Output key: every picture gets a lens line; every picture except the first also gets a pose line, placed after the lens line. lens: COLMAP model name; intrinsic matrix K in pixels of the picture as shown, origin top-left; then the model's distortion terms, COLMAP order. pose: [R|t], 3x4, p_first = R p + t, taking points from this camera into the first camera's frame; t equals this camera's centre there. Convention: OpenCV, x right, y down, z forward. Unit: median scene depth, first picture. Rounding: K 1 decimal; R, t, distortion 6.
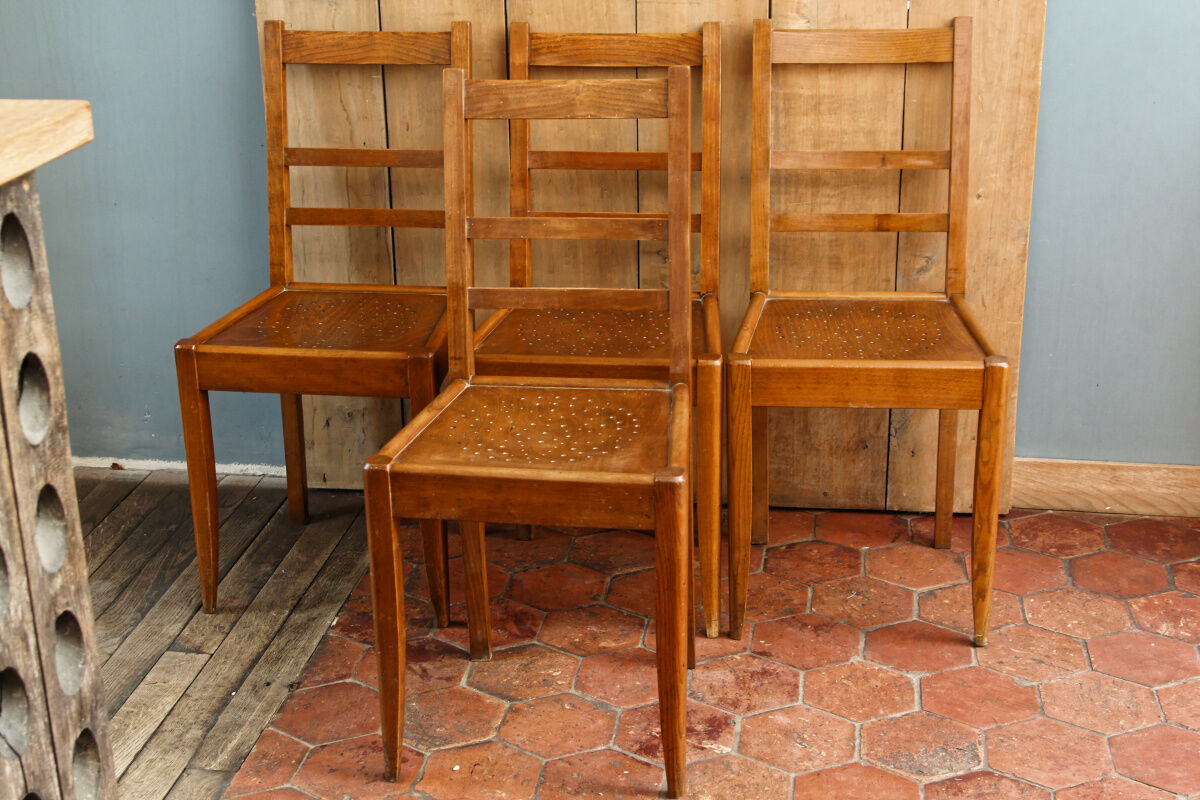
lens RADIAL K [[1681.8, 0, 597.1], [0, 1681.8, 417.6], [0, 0, 1]] dist [-0.014062, 0.031324]
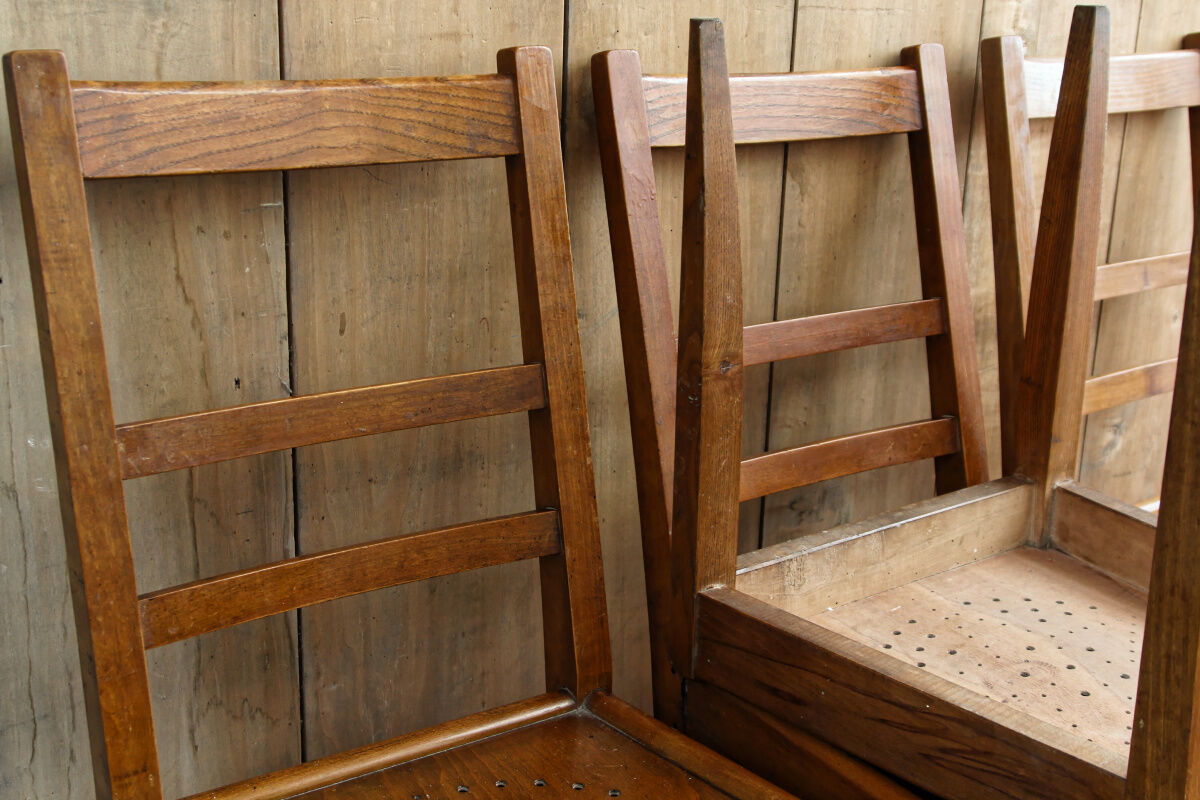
lens RADIAL K [[1525.0, 0, 598.9], [0, 1525.0, 412.6], [0, 0, 1]] dist [-0.003537, 0.038200]
pose [[0.724869, -0.162547, 0.669436, -0.330010], [0.210695, 0.977508, 0.009208, -0.150969], [-0.655876, 0.134372, 0.742813, 0.733583]]
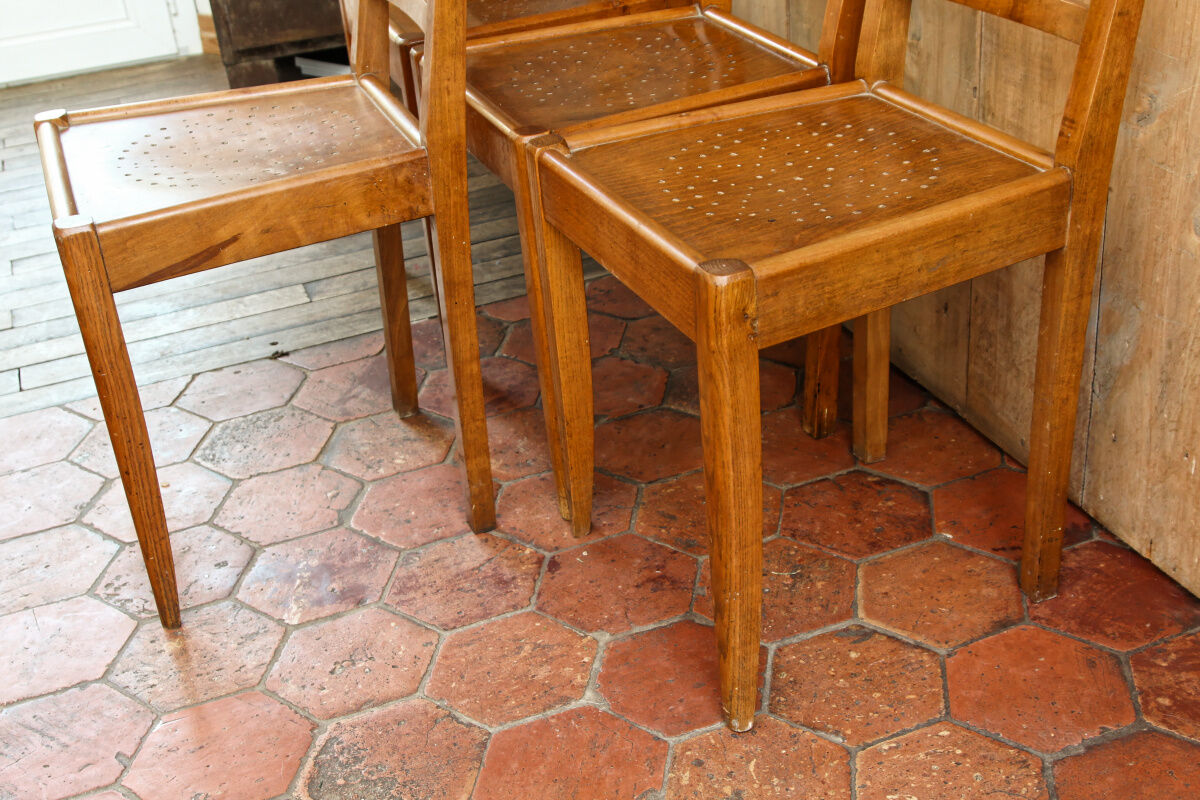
lens RADIAL K [[1525.0, 0, 598.9], [0, 1525.0, 412.6], [0, 0, 1]] dist [-0.003537, 0.038200]
pose [[0.494857, 0.401785, -0.770510, 0.541909], [-0.231572, 0.915598, 0.328716, -0.126721], [0.837551, 0.015761, 0.546132, 0.616890]]
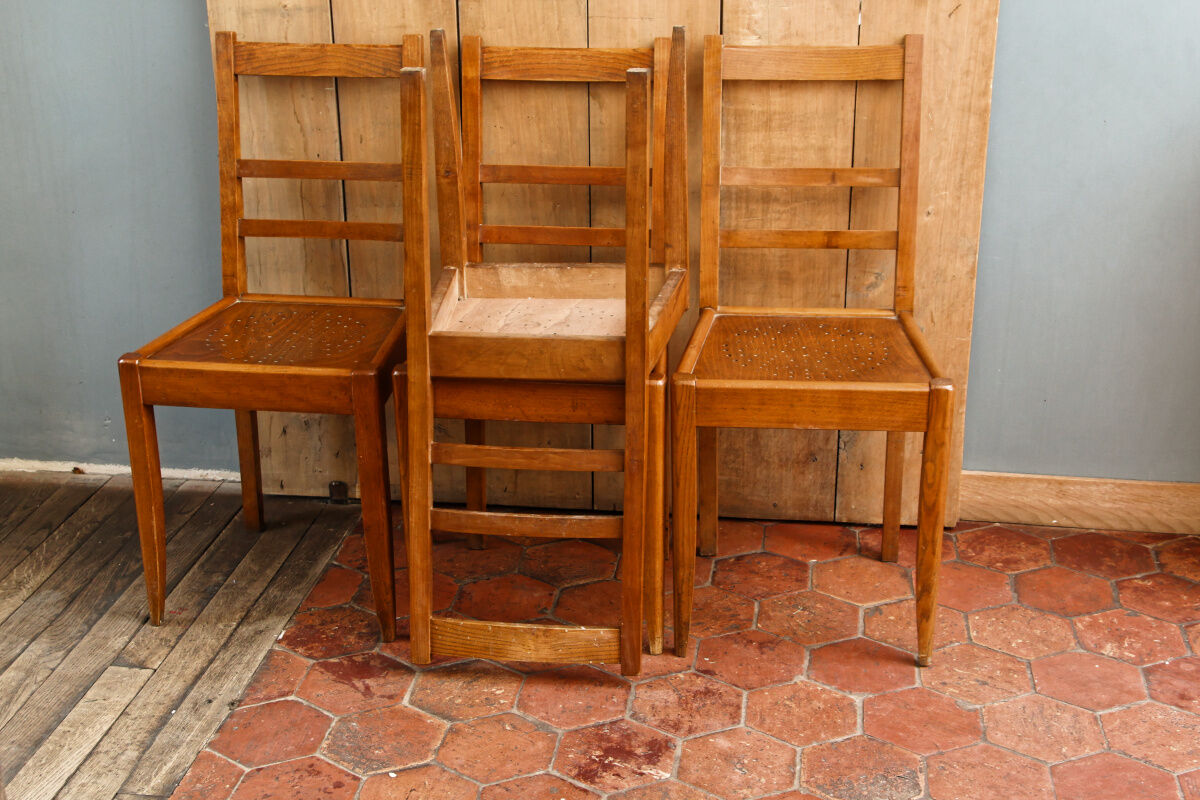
lens RADIAL K [[1566.2, 0, 598.1], [0, 1566.2, 413.1], [0, 0, 1]] dist [0.014314, 0.034808]
pose [[0.999949, 0.006724, 0.007512, 0.024044], [-0.006810, 0.999910, 0.011521, -0.022421], [-0.007433, -0.011572, 0.999905, 0.064452]]
